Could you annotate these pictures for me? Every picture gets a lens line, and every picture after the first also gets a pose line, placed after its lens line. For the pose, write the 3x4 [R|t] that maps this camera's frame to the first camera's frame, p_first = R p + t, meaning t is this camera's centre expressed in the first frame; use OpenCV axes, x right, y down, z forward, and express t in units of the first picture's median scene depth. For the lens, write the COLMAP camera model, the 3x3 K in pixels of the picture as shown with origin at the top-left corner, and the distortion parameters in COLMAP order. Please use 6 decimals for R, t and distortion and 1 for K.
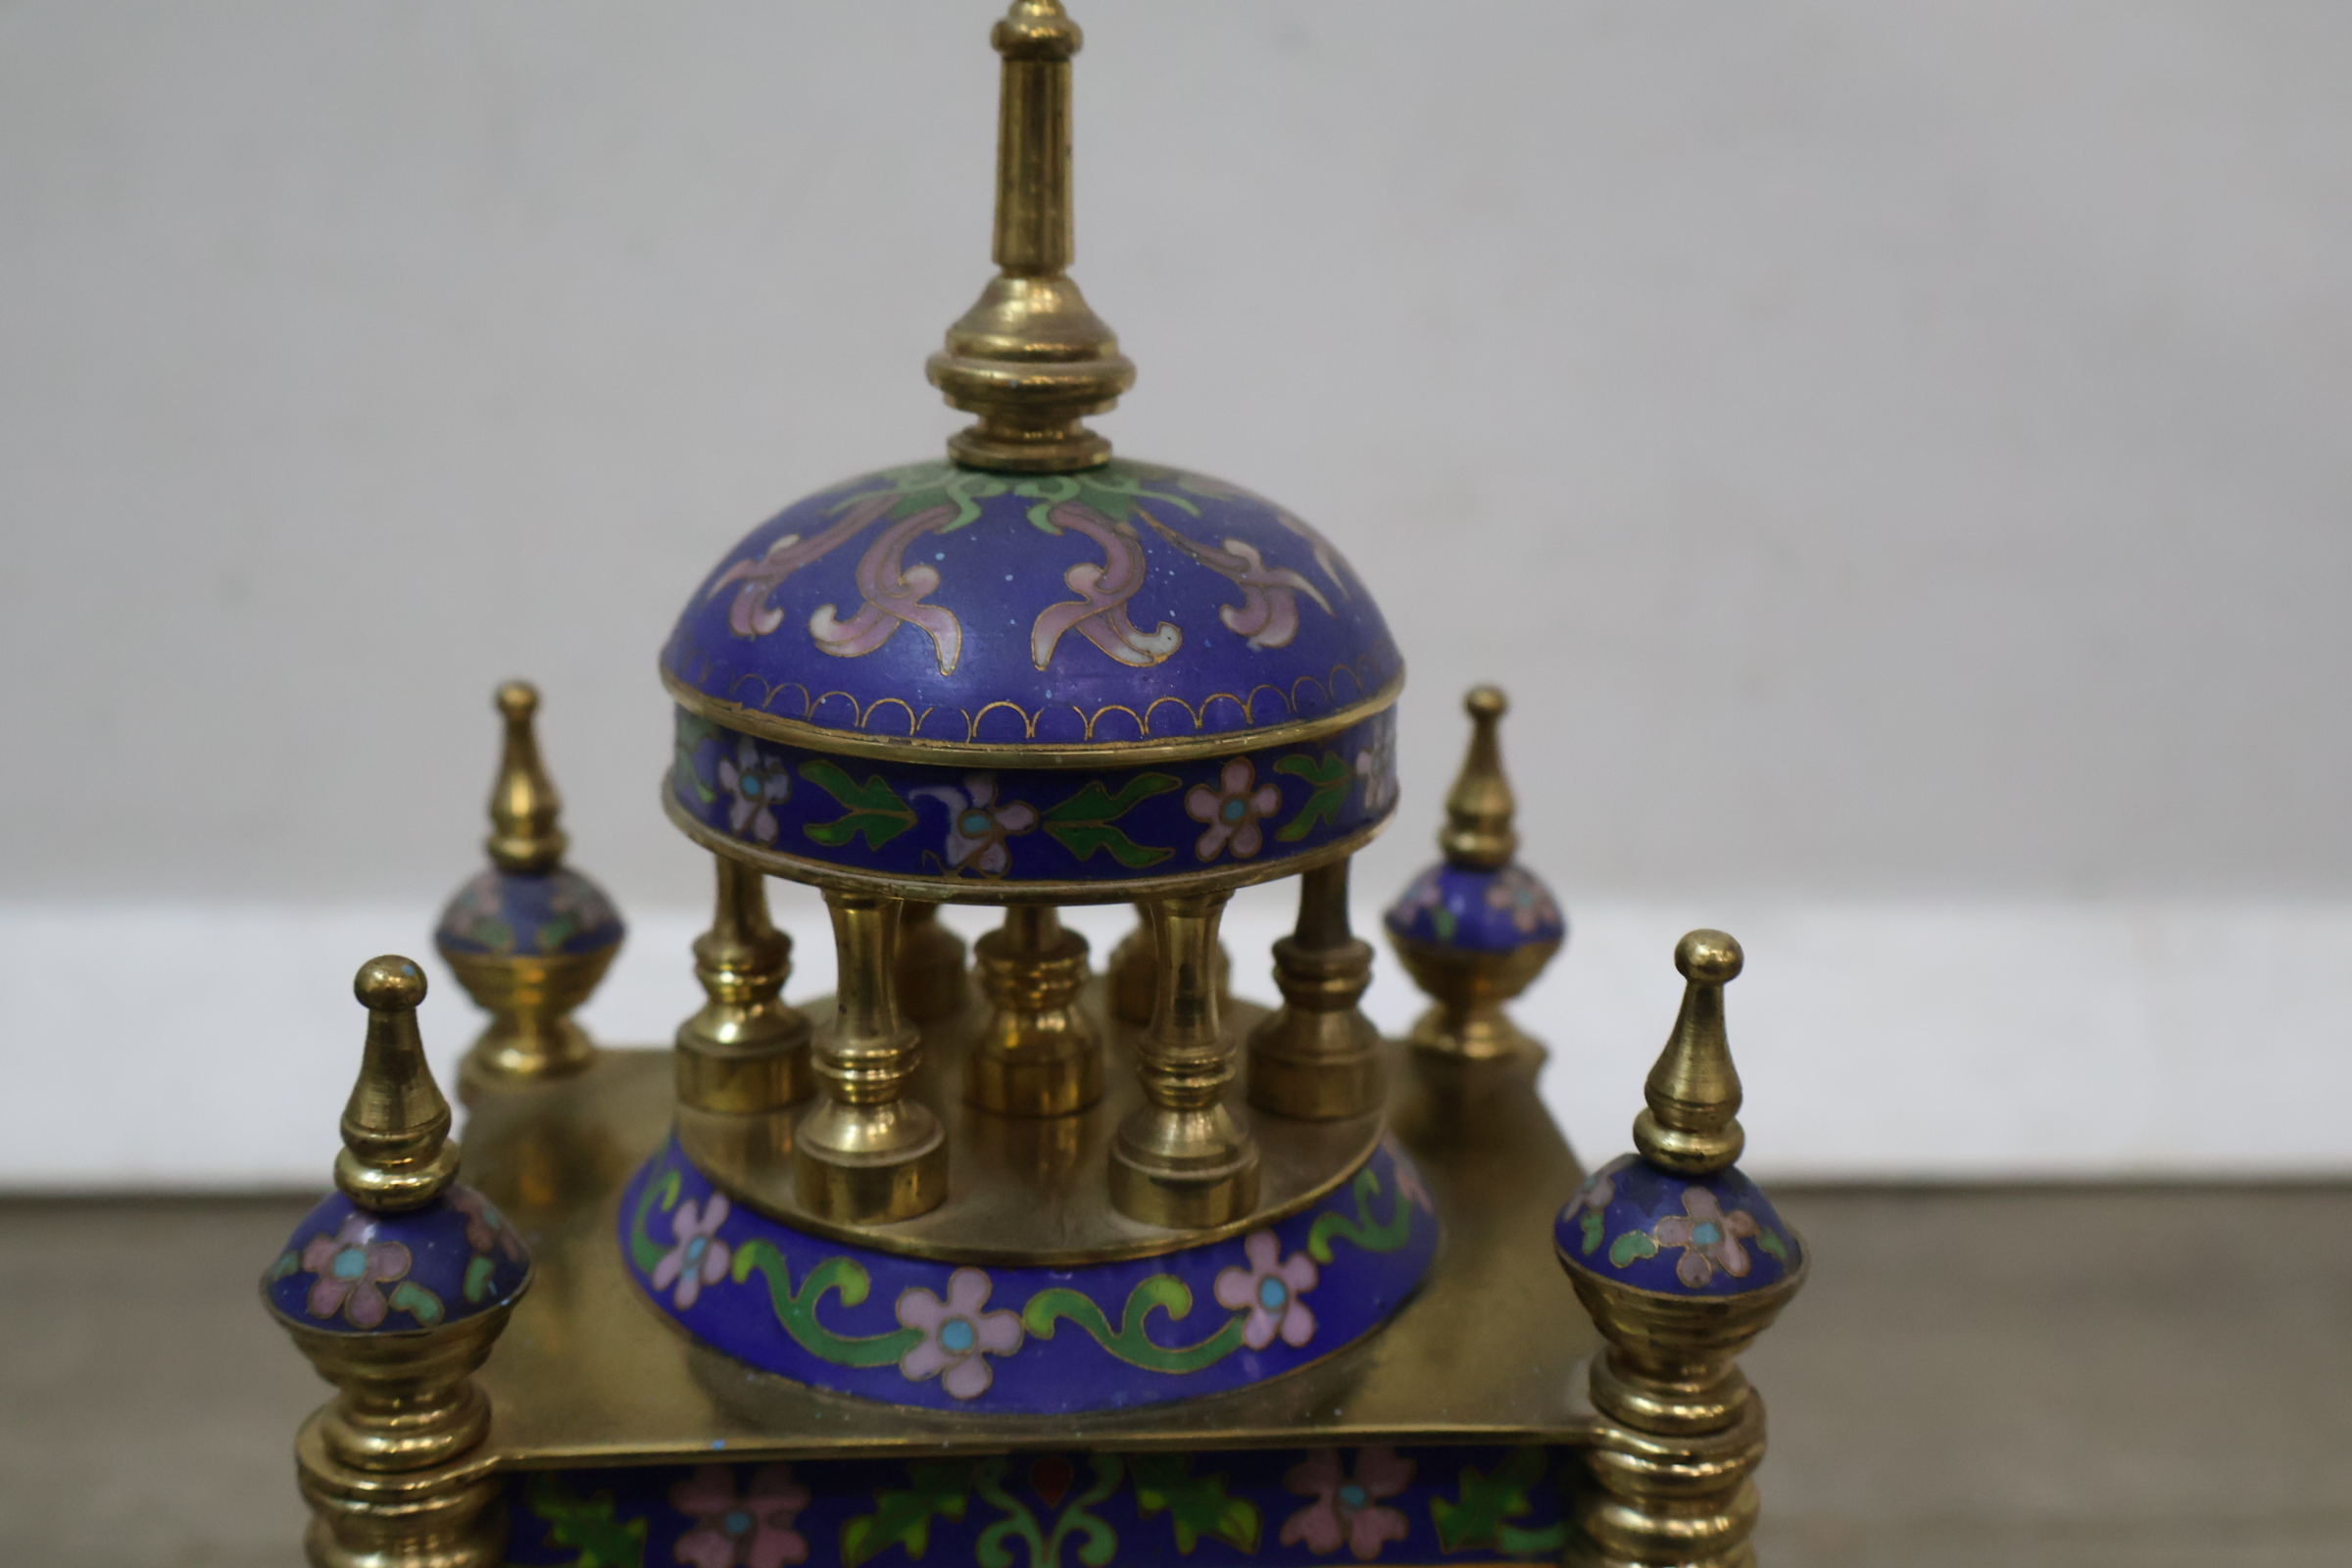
lens RADIAL K [[2669.8, 0, 1172.8], [0, 2669.8, 772.4], [0, 0, 1]] dist [0.009967, 0.000000]
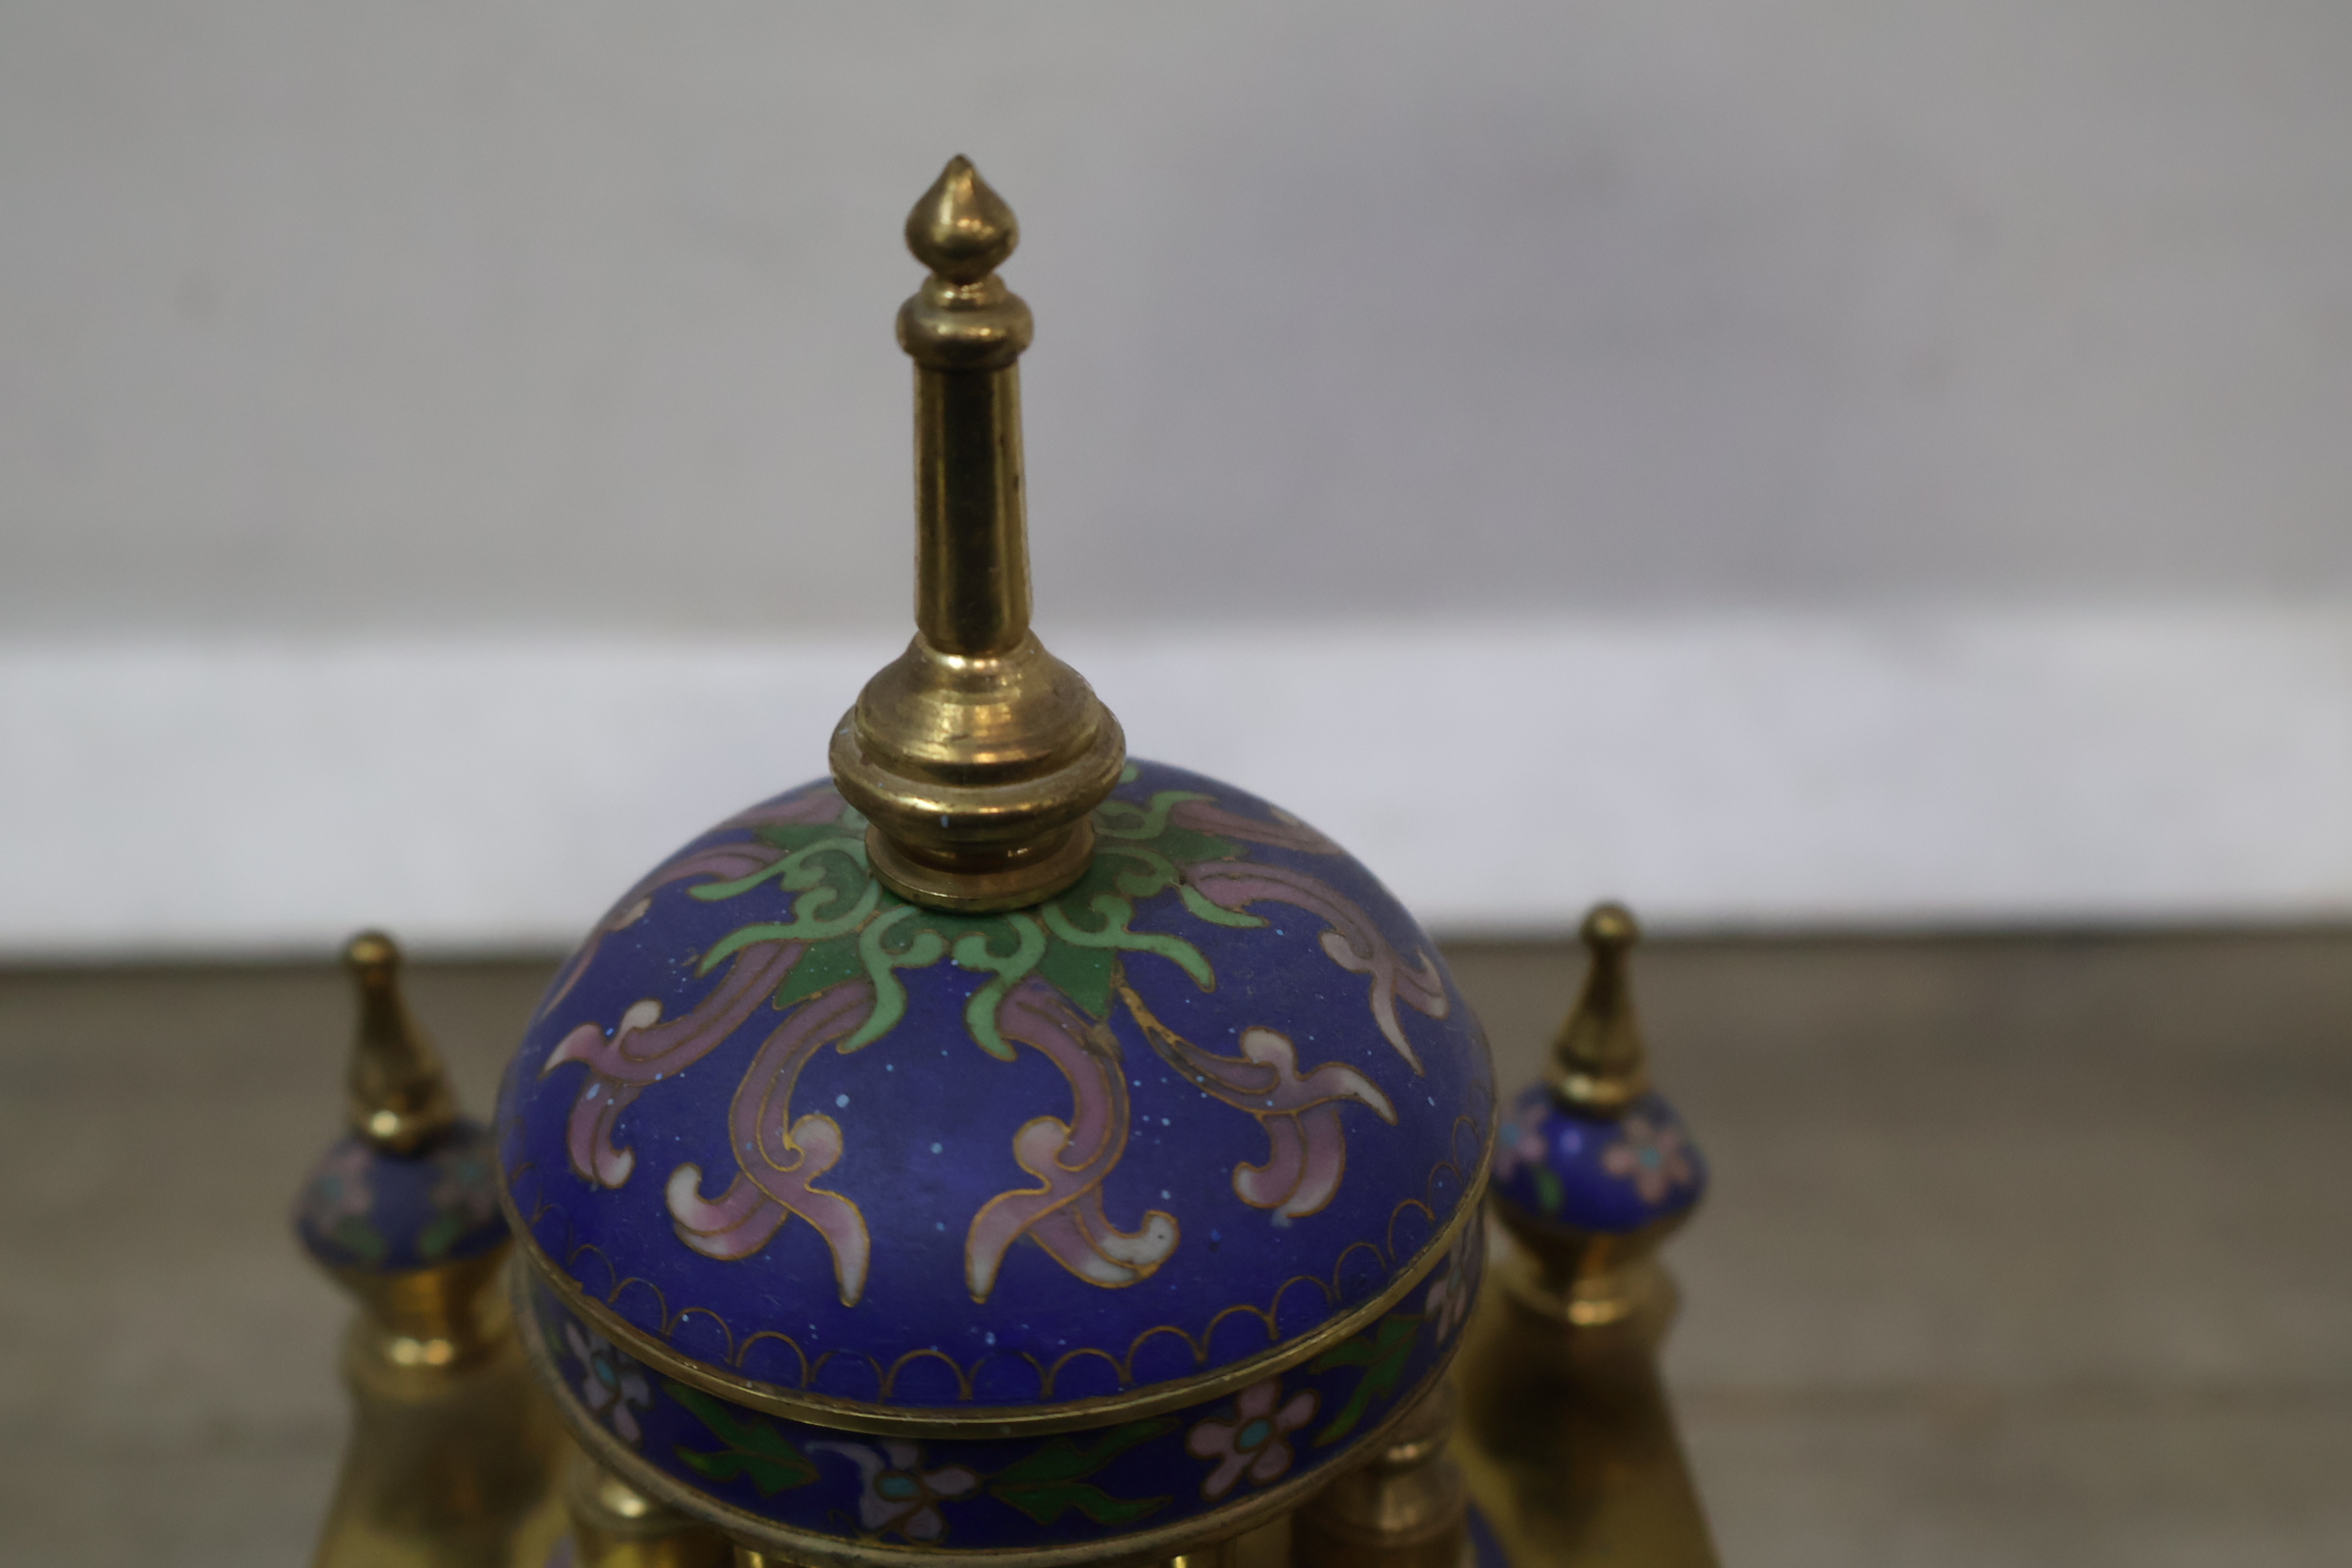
lens RADIAL K [[2669.8, 0, 1166.4], [0, 2669.8, 762.9], [0, 0, 1]] dist [0.009967, 0.000000]
pose [[0.998874, 0.000600, -0.047442, 0.032934], [0.010292, 0.973369, 0.229011, -0.325981], [0.046316, -0.229242, 0.972267, 0.321531]]
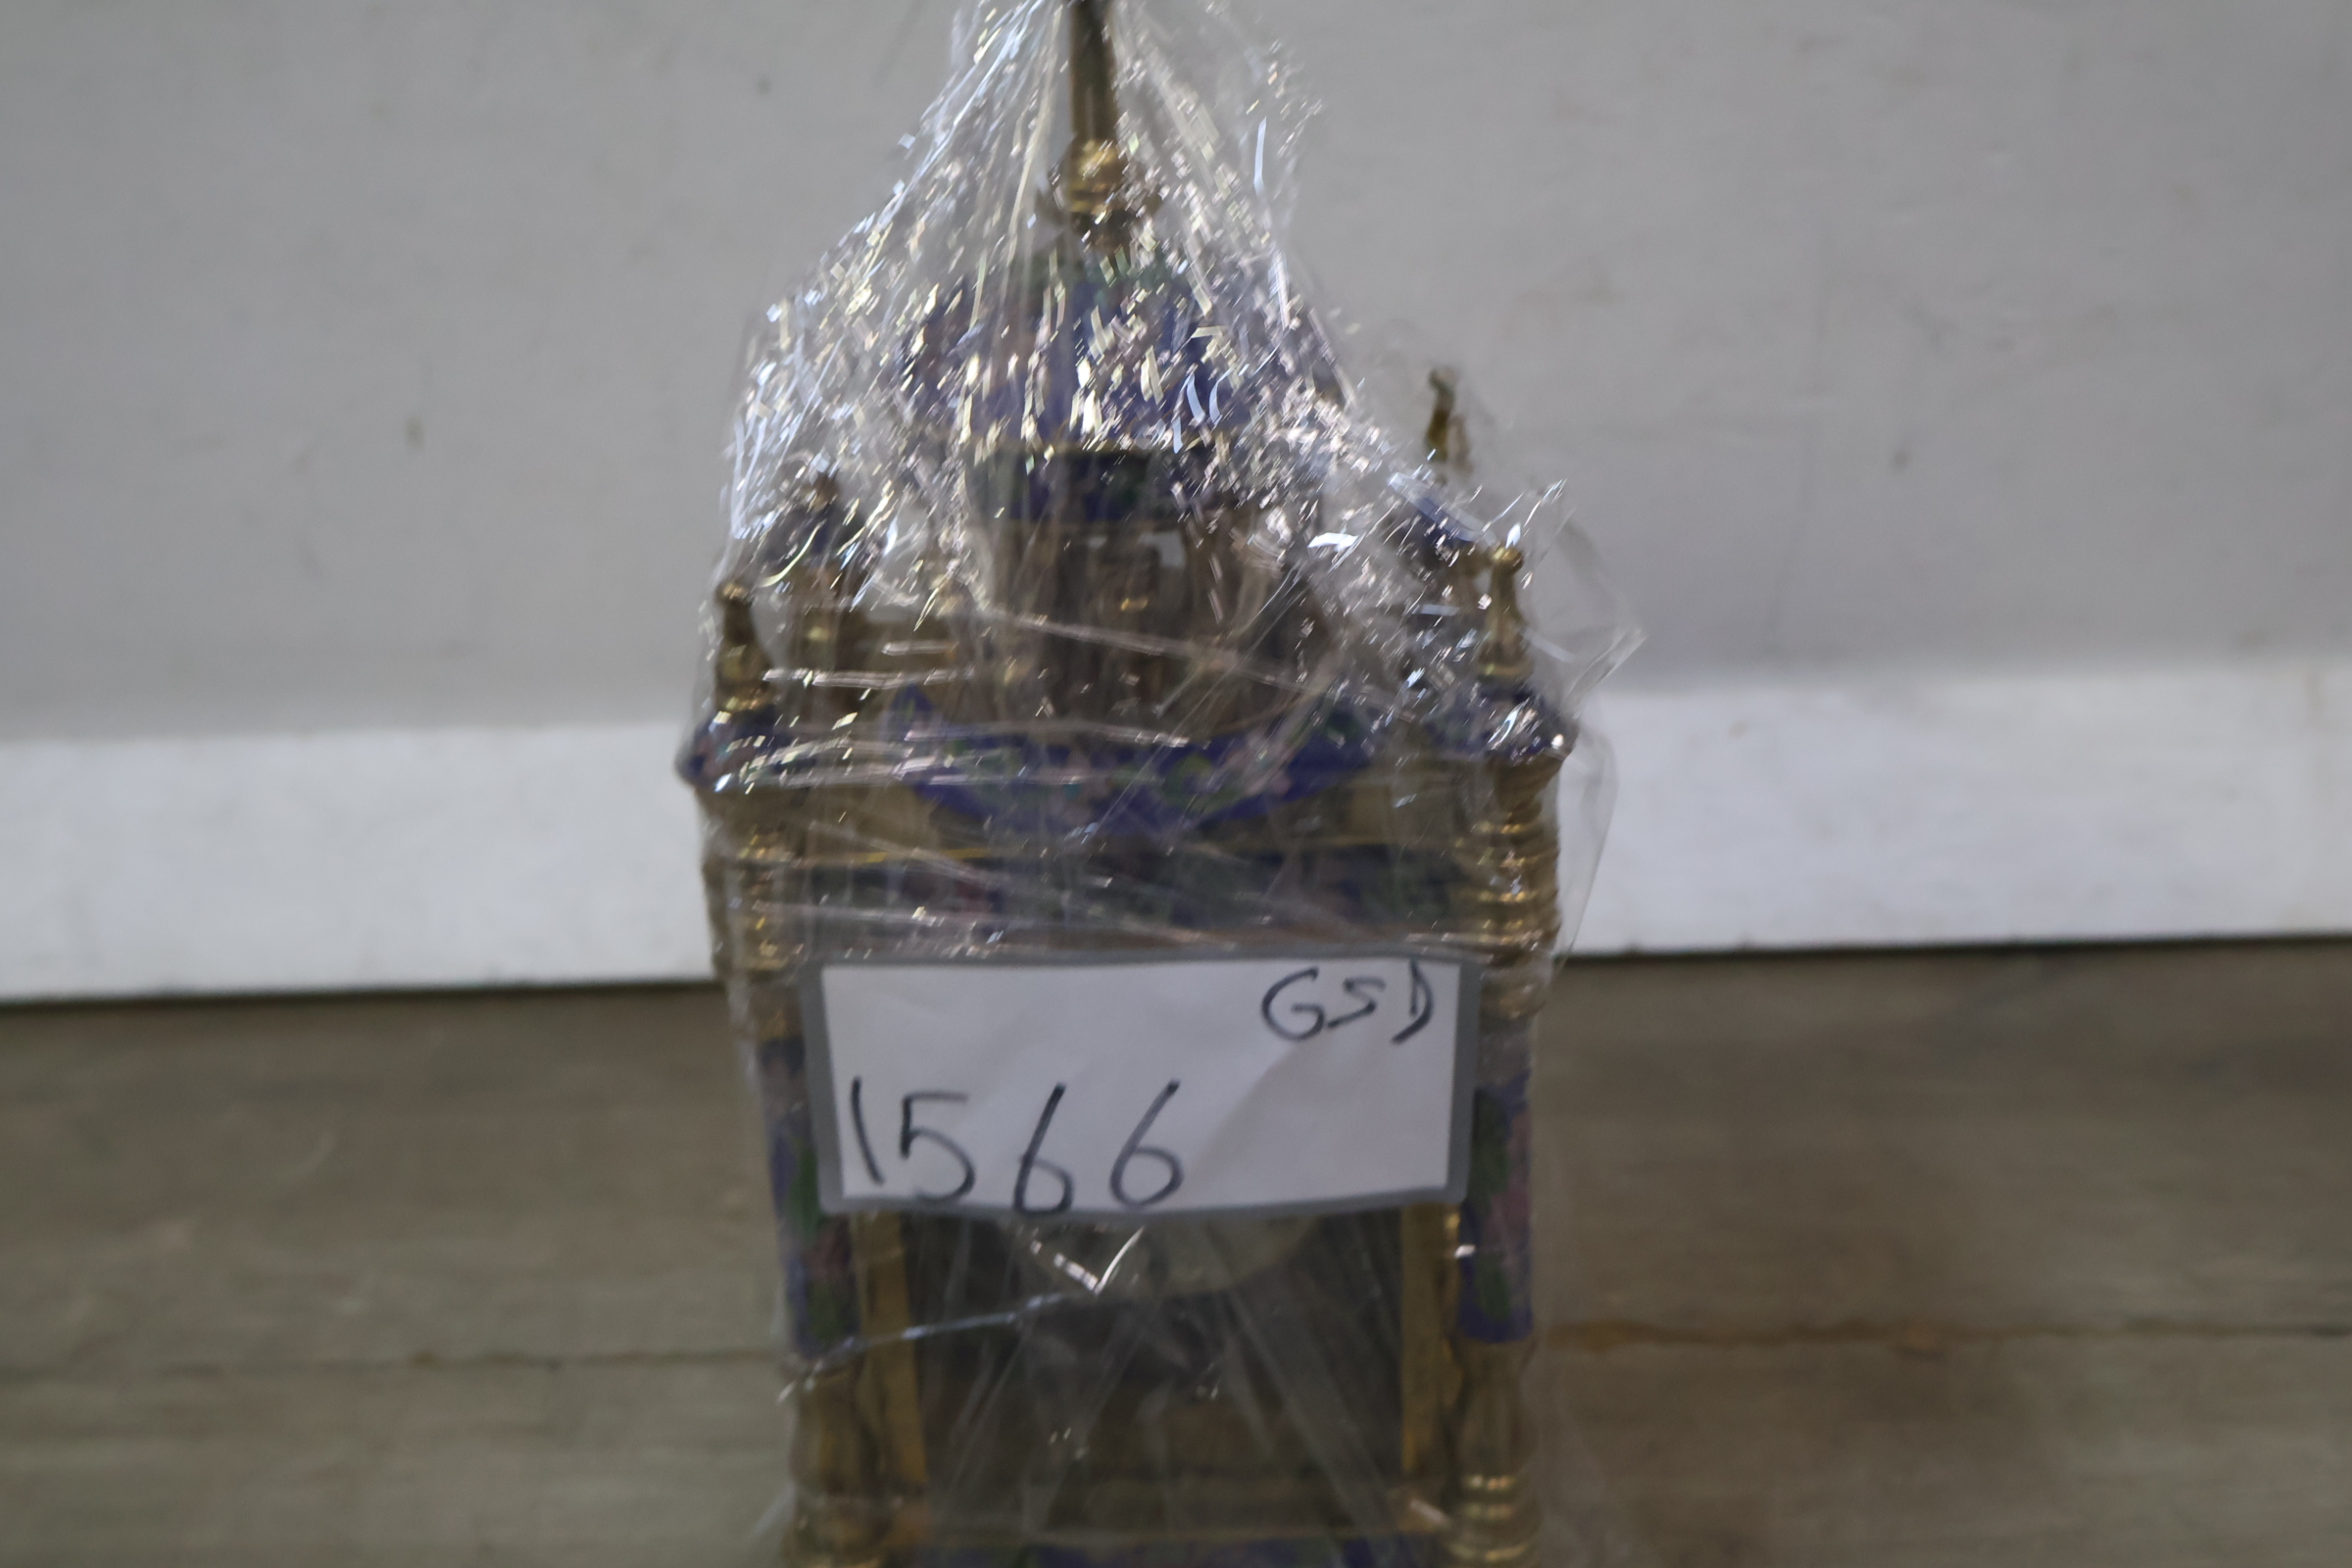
lens RADIAL K [[2669.8, 0, 1160.9], [0, 2669.8, 791.8], [0, 0, 1]] dist [0.009967, 0.000000]
pose [[0.992462, -0.020717, -0.120790, 0.179355], [0.040700, 0.985385, 0.165406, -0.250717], [0.115598, -0.169075, 0.978801, -0.046497]]
